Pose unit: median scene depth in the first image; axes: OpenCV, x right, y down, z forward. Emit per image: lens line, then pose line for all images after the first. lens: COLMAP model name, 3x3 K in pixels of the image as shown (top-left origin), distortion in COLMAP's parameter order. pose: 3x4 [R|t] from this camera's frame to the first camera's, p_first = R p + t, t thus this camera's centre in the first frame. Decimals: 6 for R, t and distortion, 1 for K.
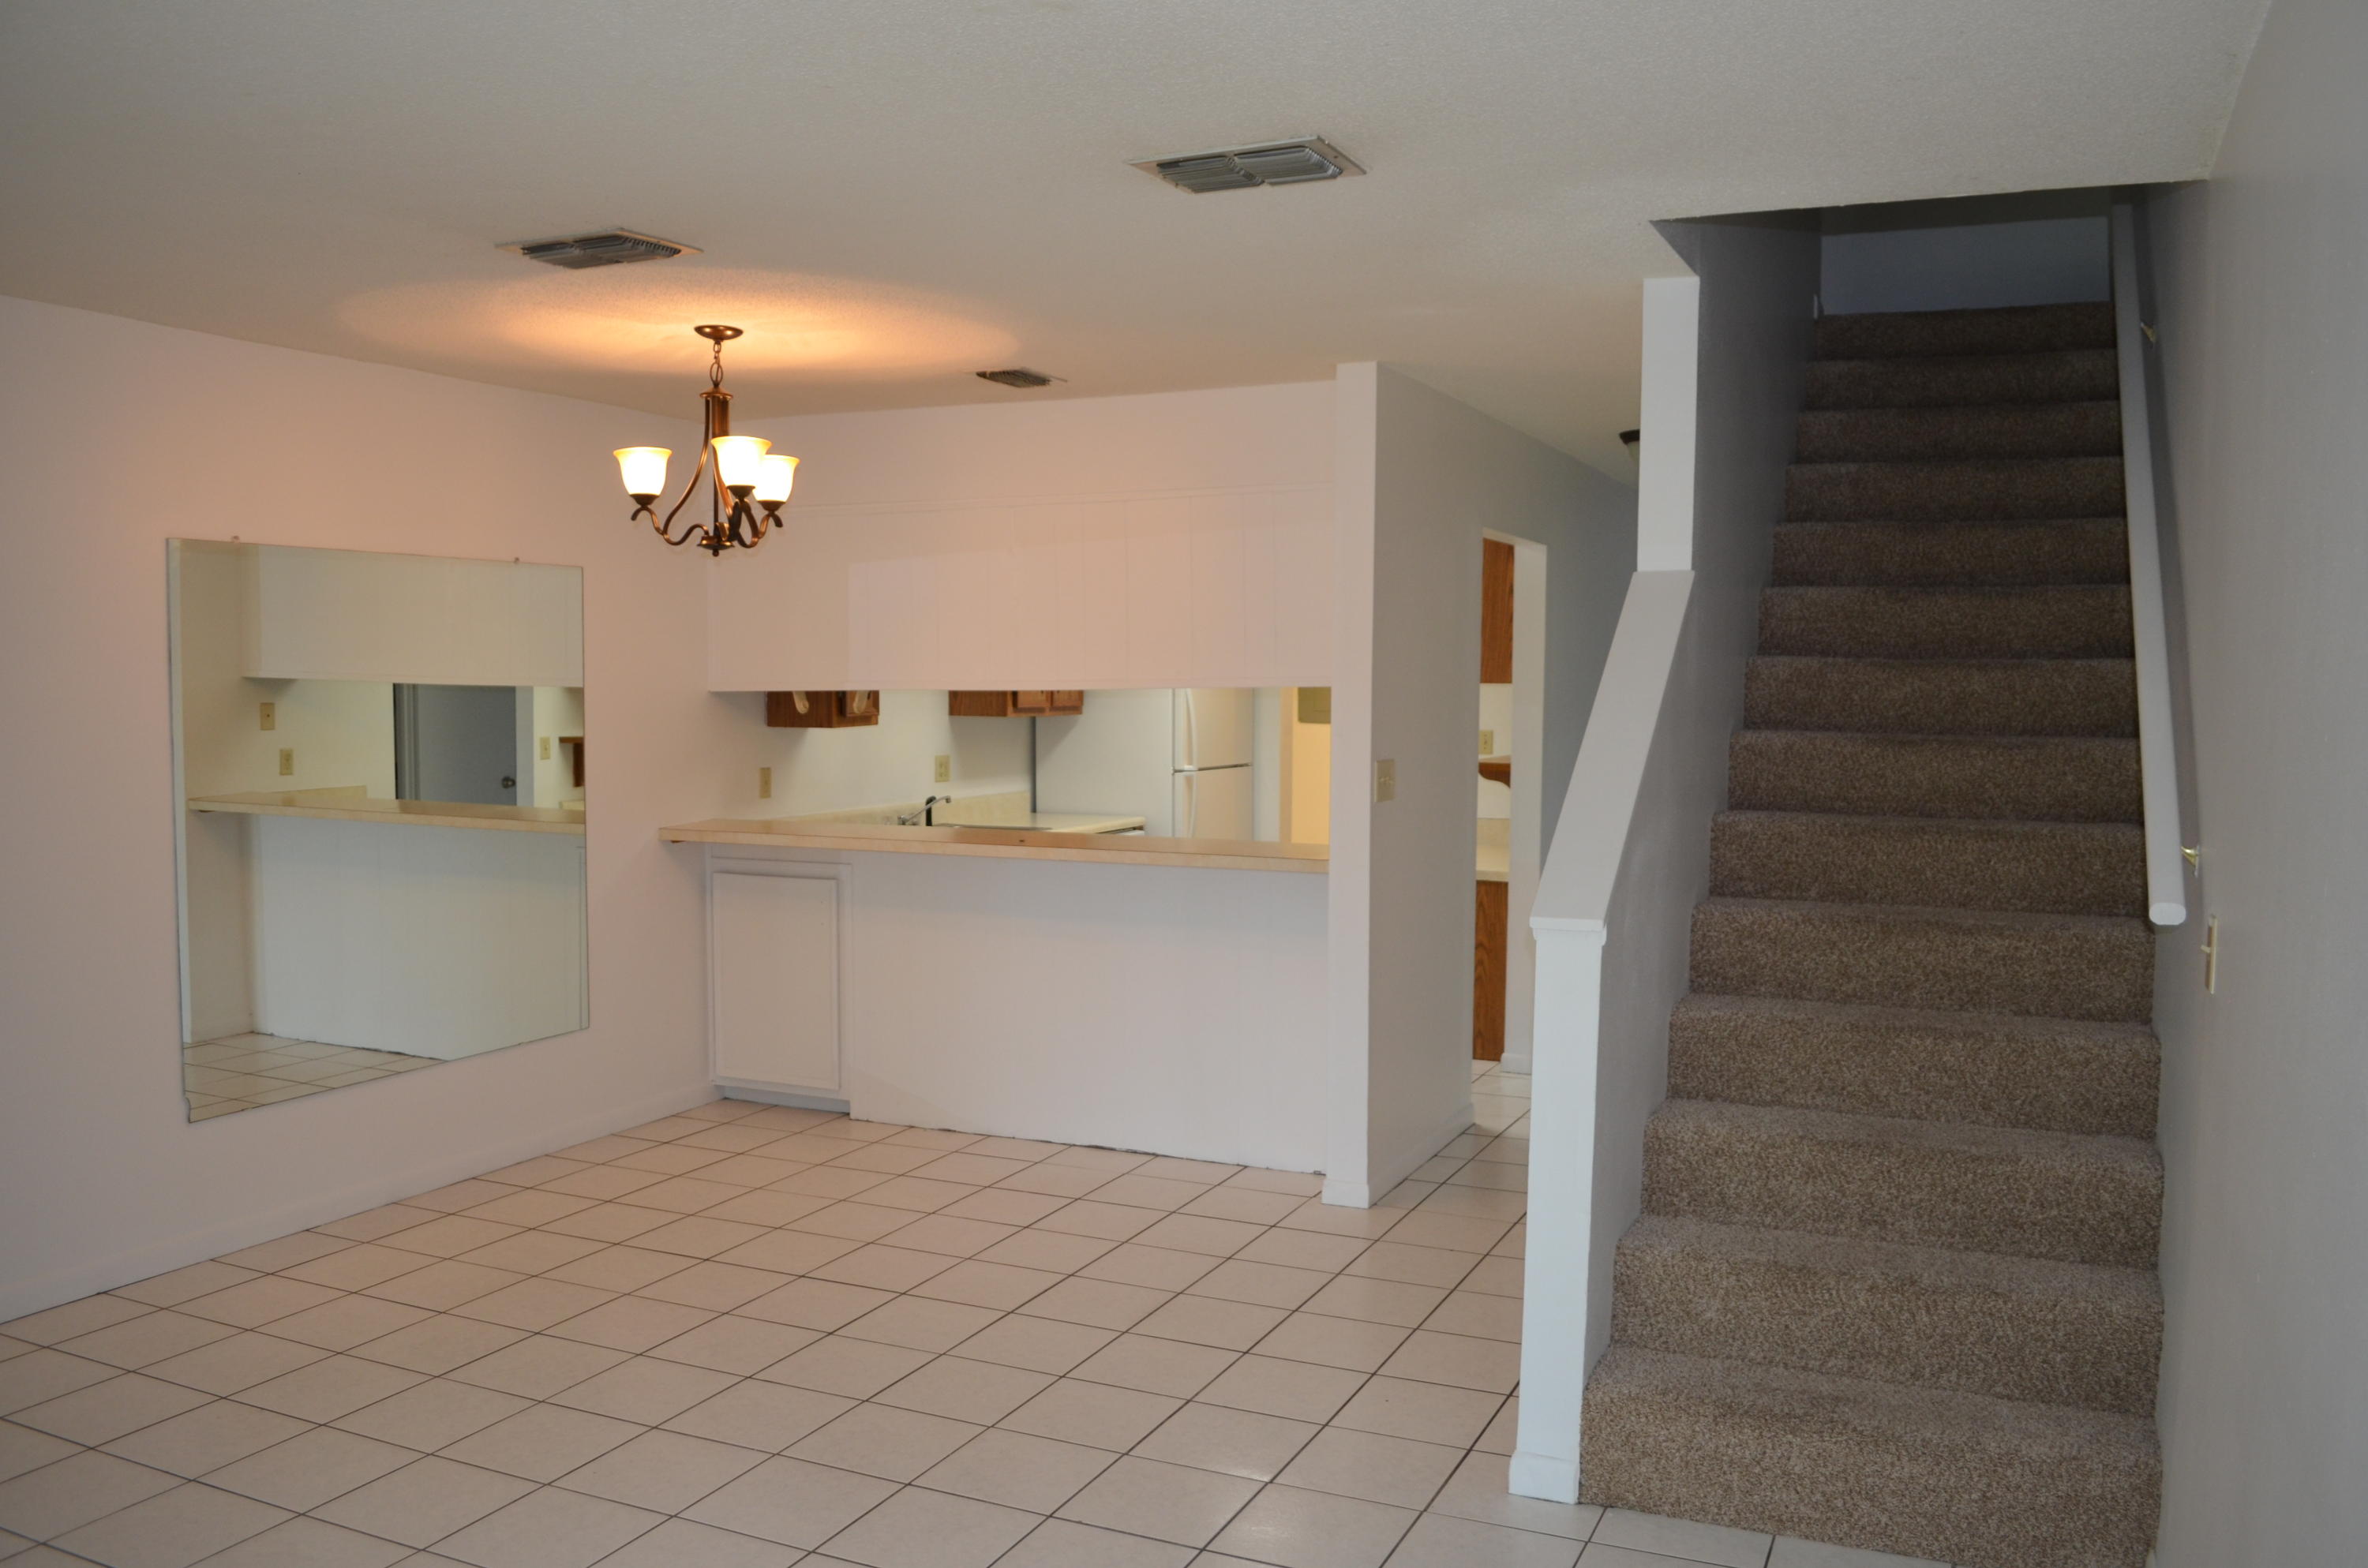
lens RADIAL K [[1861.5, 0, 1191.8], [0, 1861.5, 790.2], [0, 0, 1]] dist [-0.078915, 0.007825]
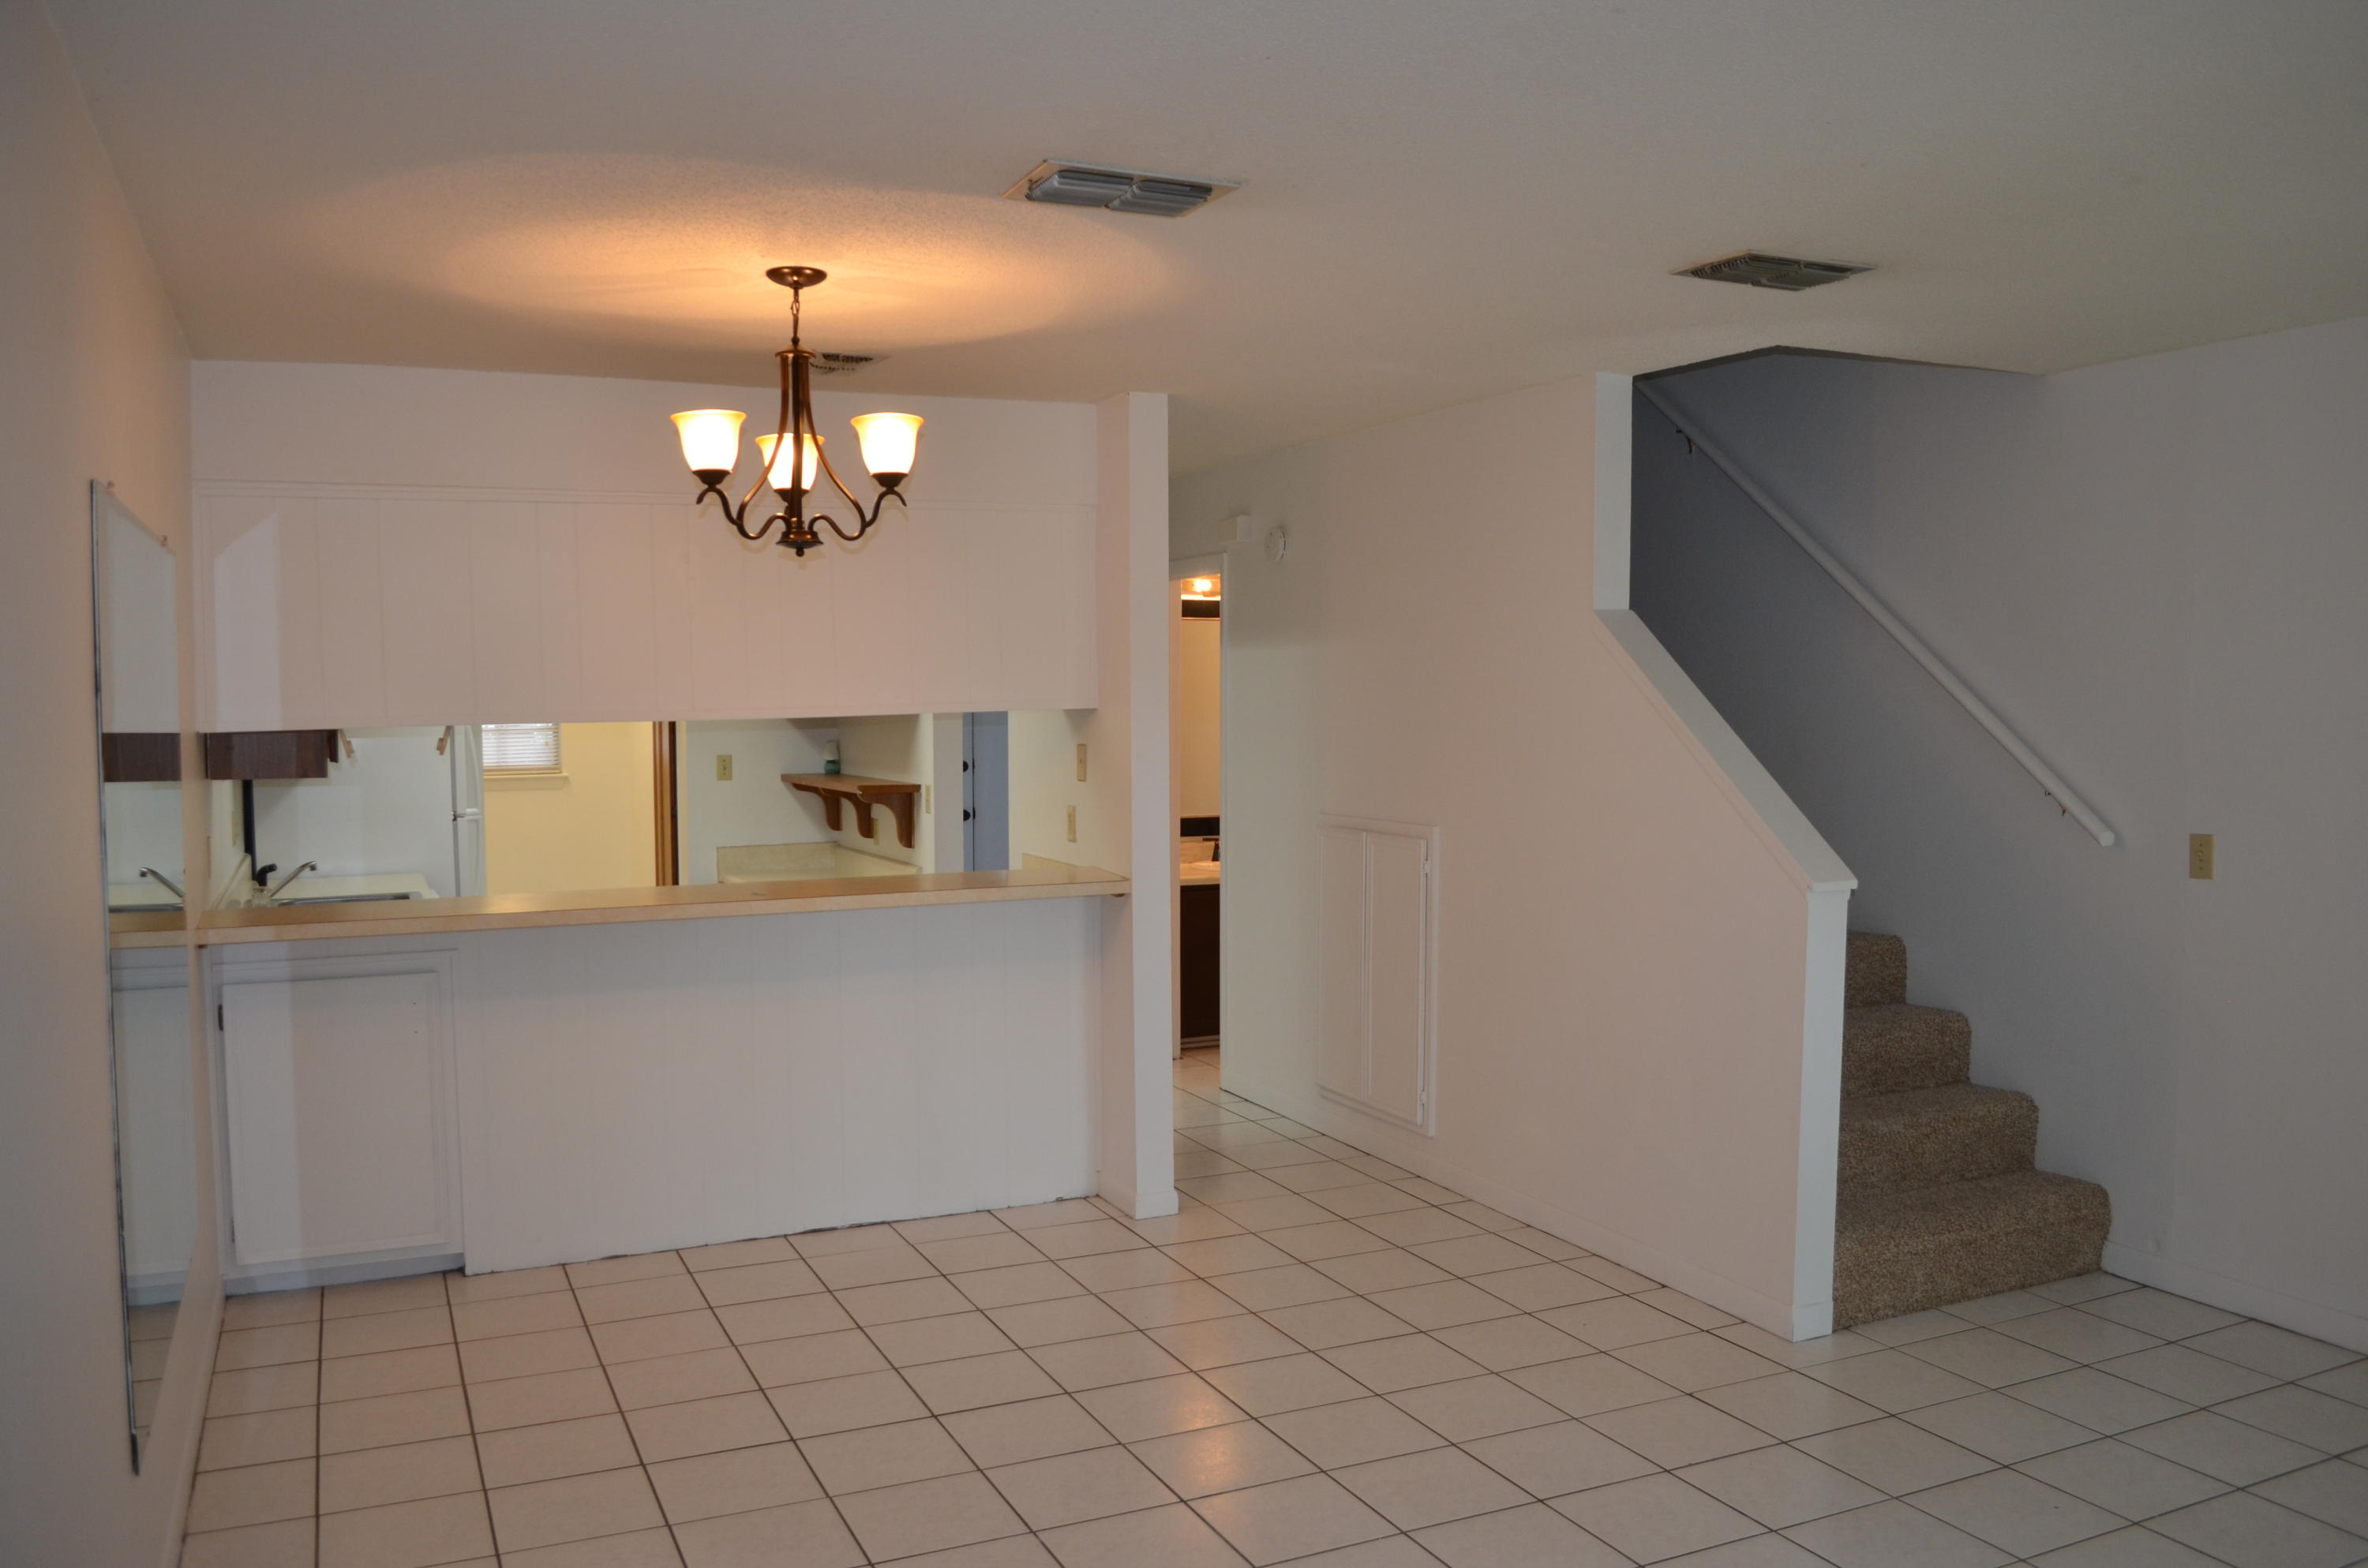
lens RADIAL K [[1861.5, 0, 1191.8], [0, 1861.5, 790.2], [0, 0, 1]] dist [-0.078915, 0.007825]
pose [[0.657786, -0.050215, 0.751529, -0.667433], [0.058617, 0.998162, 0.015388, -0.024817], [-0.750920, 0.033931, 0.659520, 0.308635]]
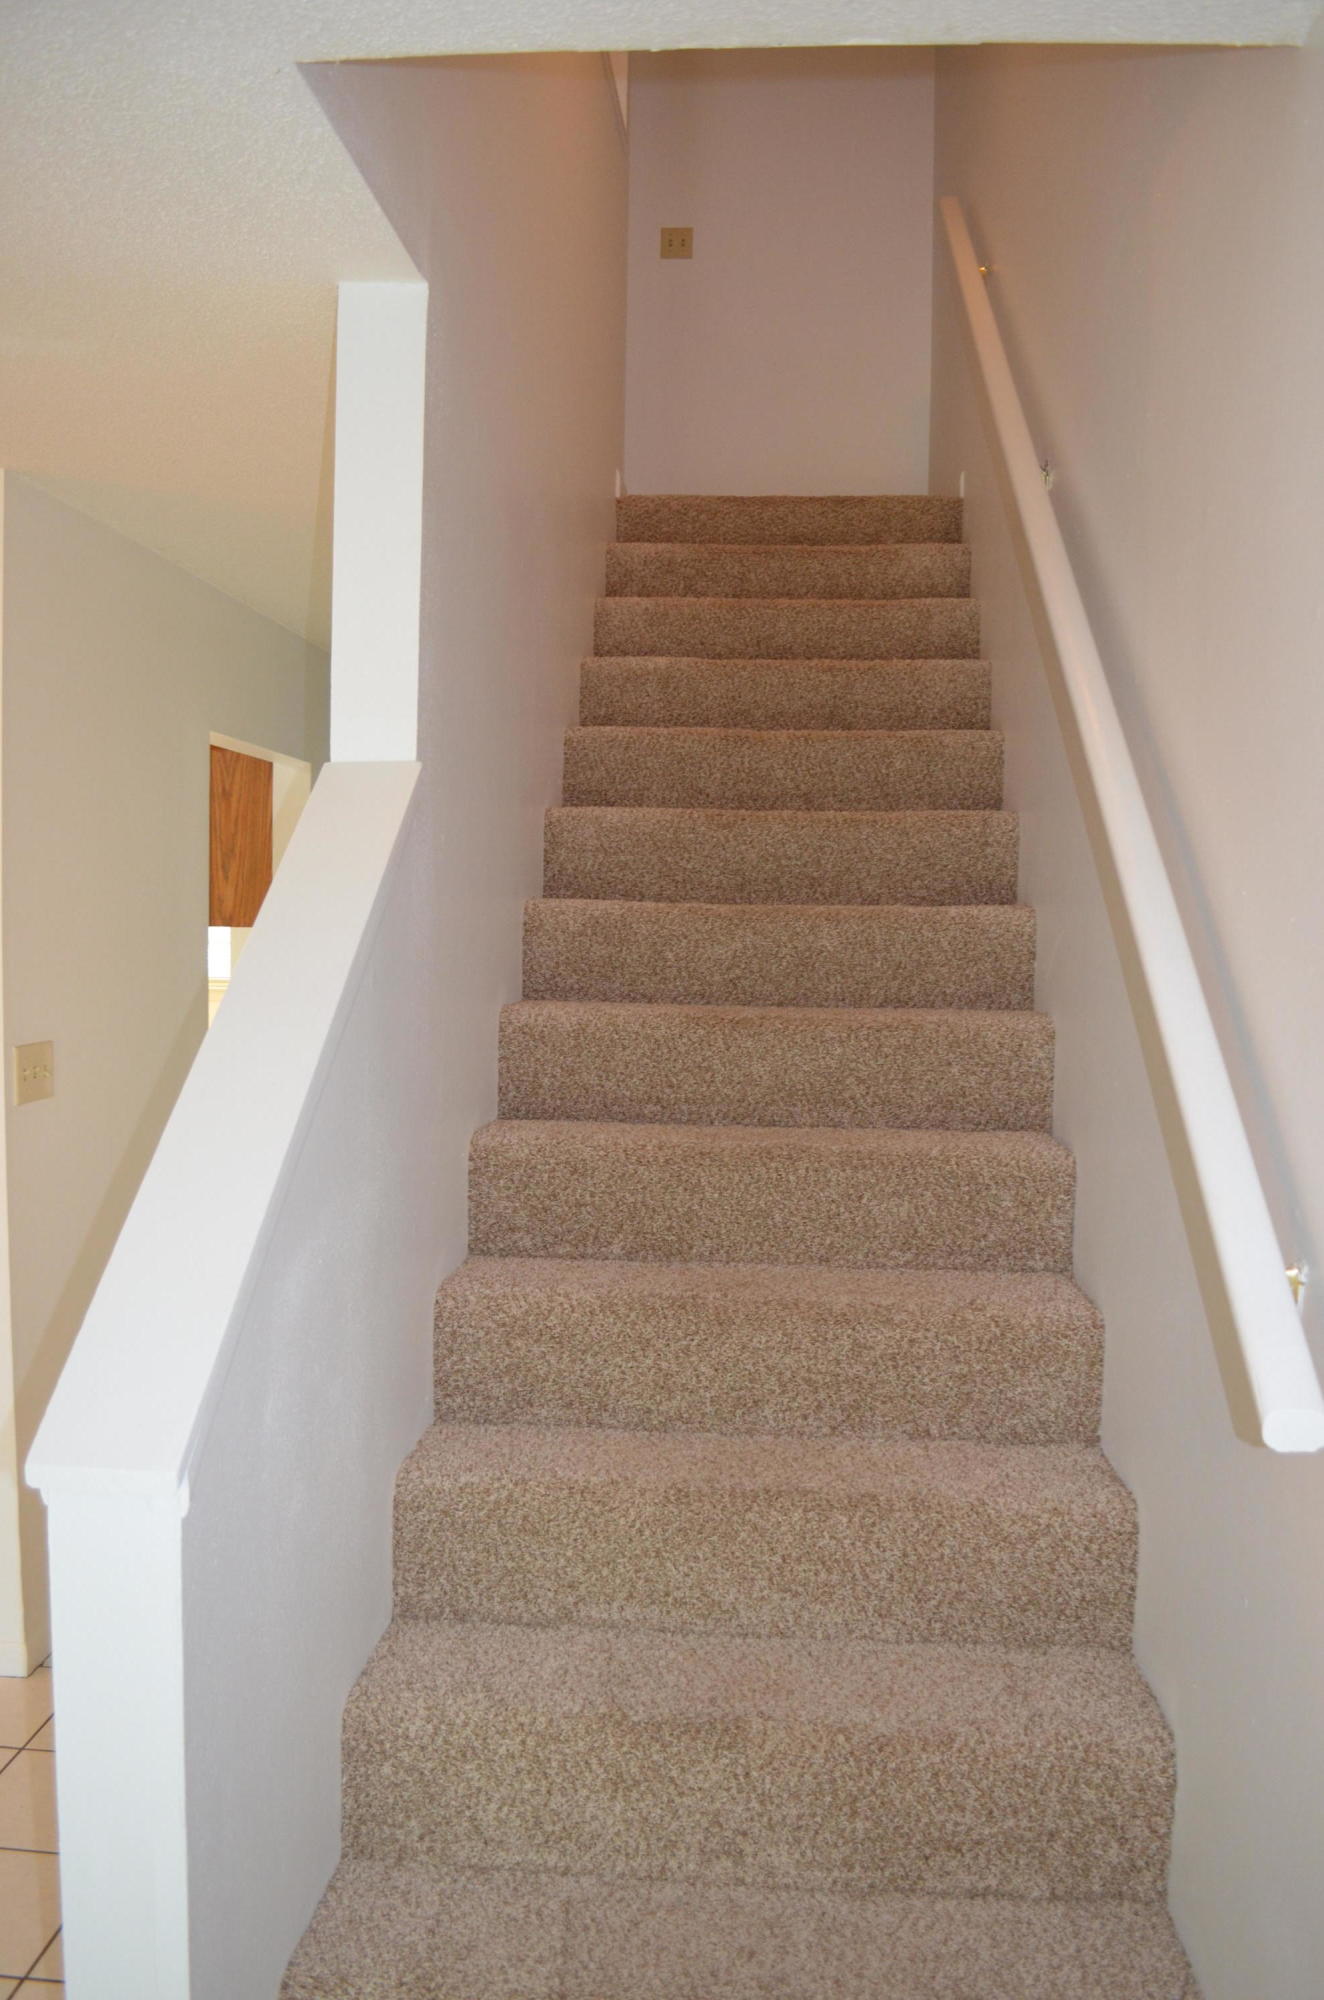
lens RADIAL K [[1572.4, 0, 662.0], [0, 1572.4, 1000.0], [0, 0, 1]] dist [-0.078915, 0.007825]
pose [[0.939585, -0.012706, 0.342080, 0.129629], [0.013751, 0.999905, -0.000629, -0.029526], [-0.342039, 0.005295, 0.939671, 0.374225]]
